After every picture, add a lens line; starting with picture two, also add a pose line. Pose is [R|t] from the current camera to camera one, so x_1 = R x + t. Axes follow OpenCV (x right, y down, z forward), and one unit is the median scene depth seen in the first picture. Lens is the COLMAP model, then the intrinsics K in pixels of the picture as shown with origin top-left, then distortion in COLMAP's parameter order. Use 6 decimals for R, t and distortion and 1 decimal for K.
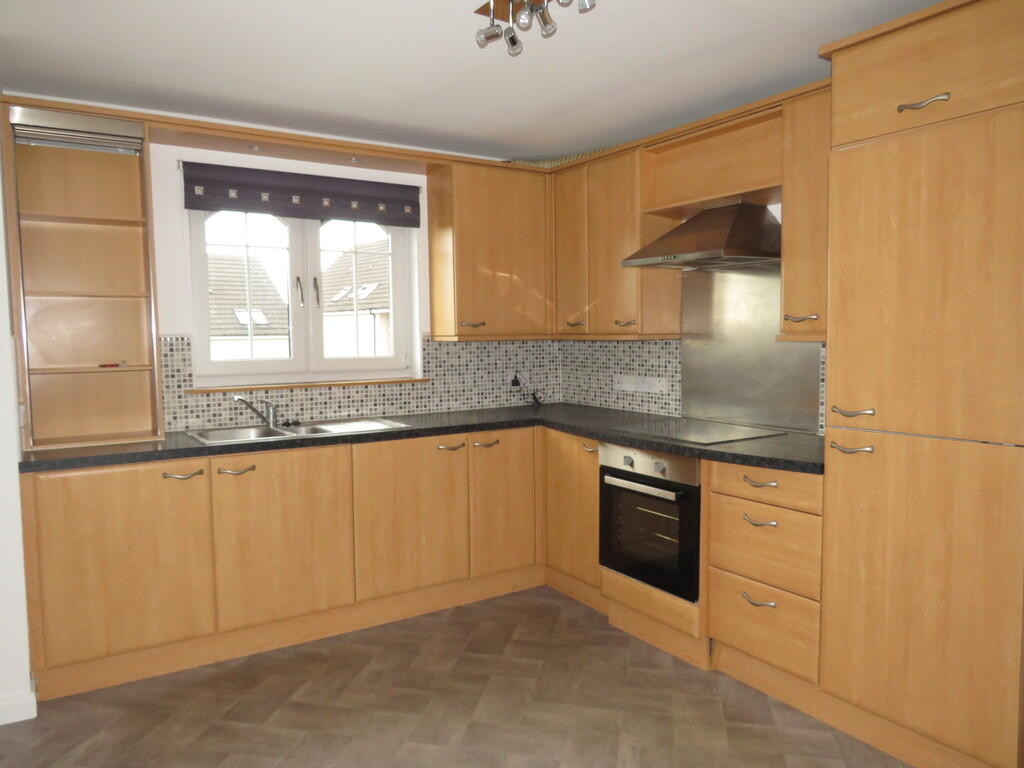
lens RADIAL K [[737.0, 0, 512.0], [0, 737.0, 384.0], [0, 0, 1]] dist [0.008303, 0.007551]
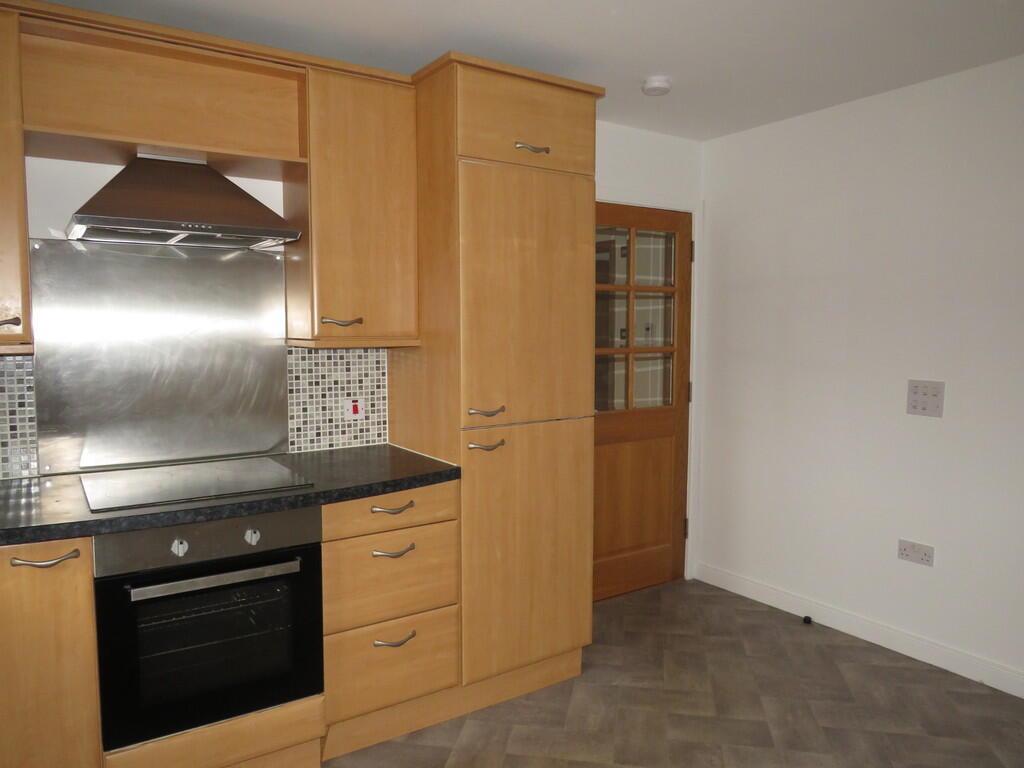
lens RADIAL K [[774.7, 0, 474.9], [0, 774.7, 403.5], [0, 0, 1]] dist [-0.080182, 0.124359]
pose [[-0.029560, -0.072297, 0.996945, -0.591960], [0.075479, 0.994372, 0.074348, -0.051972], [-0.996709, 0.077446, -0.023937, 0.939249]]
